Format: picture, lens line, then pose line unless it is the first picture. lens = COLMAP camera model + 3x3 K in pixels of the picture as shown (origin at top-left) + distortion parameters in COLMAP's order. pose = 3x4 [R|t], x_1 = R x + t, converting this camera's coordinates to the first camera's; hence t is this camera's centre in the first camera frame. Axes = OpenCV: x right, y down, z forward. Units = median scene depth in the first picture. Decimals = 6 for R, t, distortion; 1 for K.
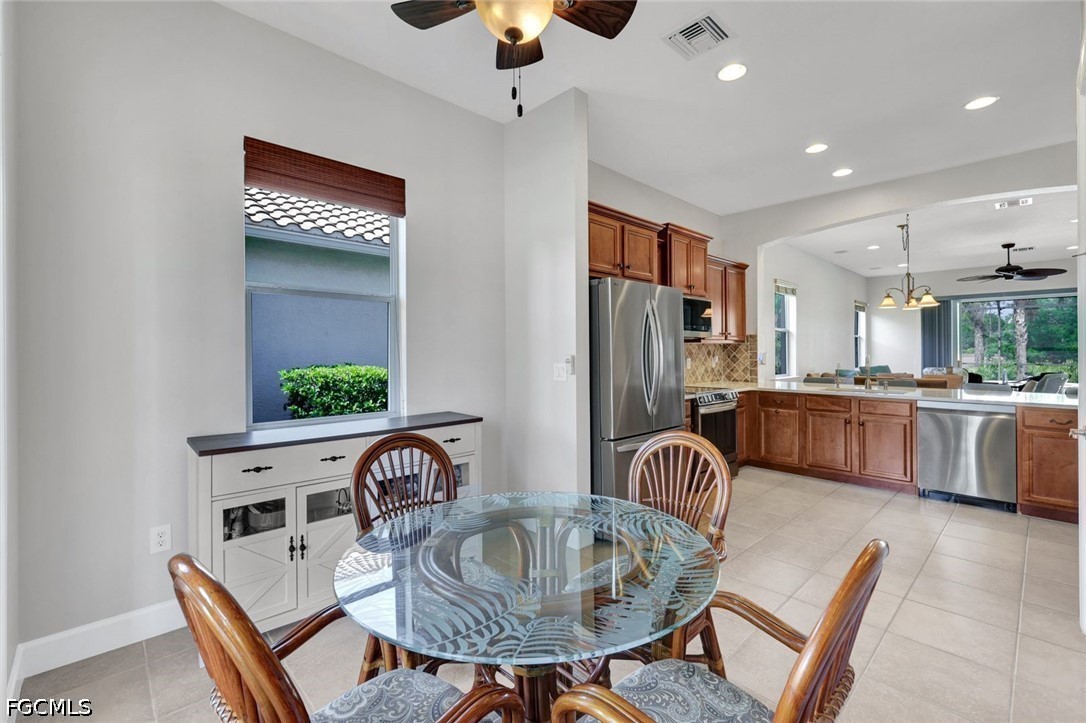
lens RADIAL K [[472.7, 0, 541.2], [0, 472.7, 351.0], [0, 0, 1]] dist [0.001725, -0.000153]
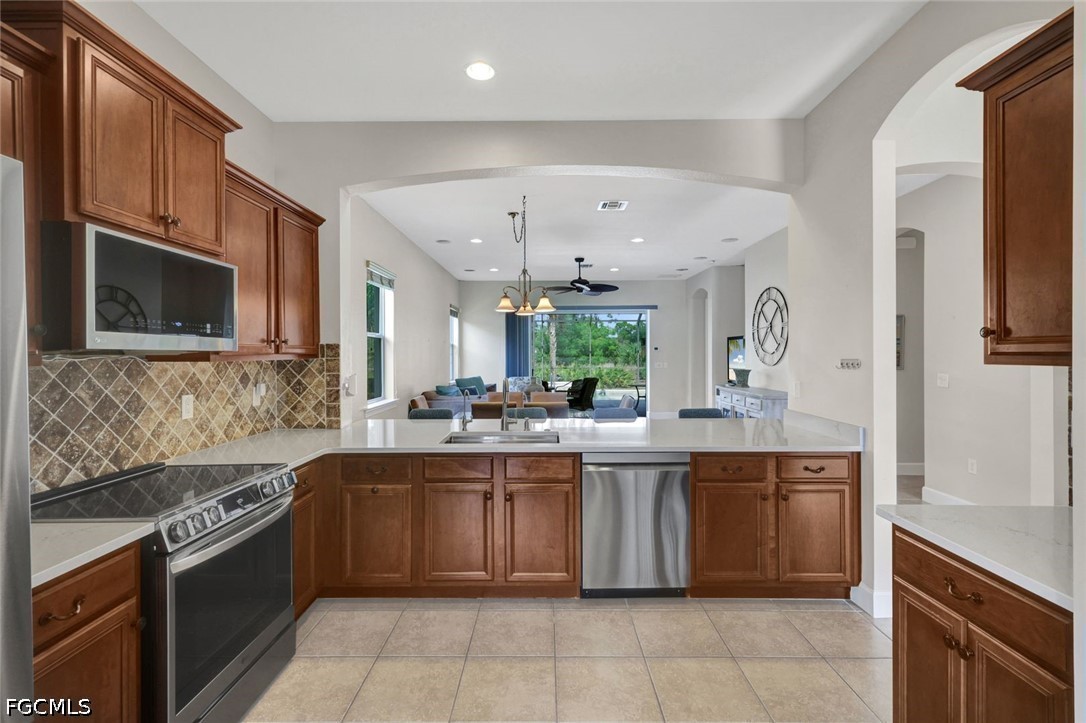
lens RADIAL K [[492.2, 0, 537.5], [0, 492.2, 348.5], [0, 0, 1]] dist [0.000403, -0.000047]
pose [[0.695585, 0.006332, 0.718416, 0.195989], [0.002997, 0.999927, -0.011715, -0.021194], [-0.718438, 0.010302, 0.695515, 0.414876]]
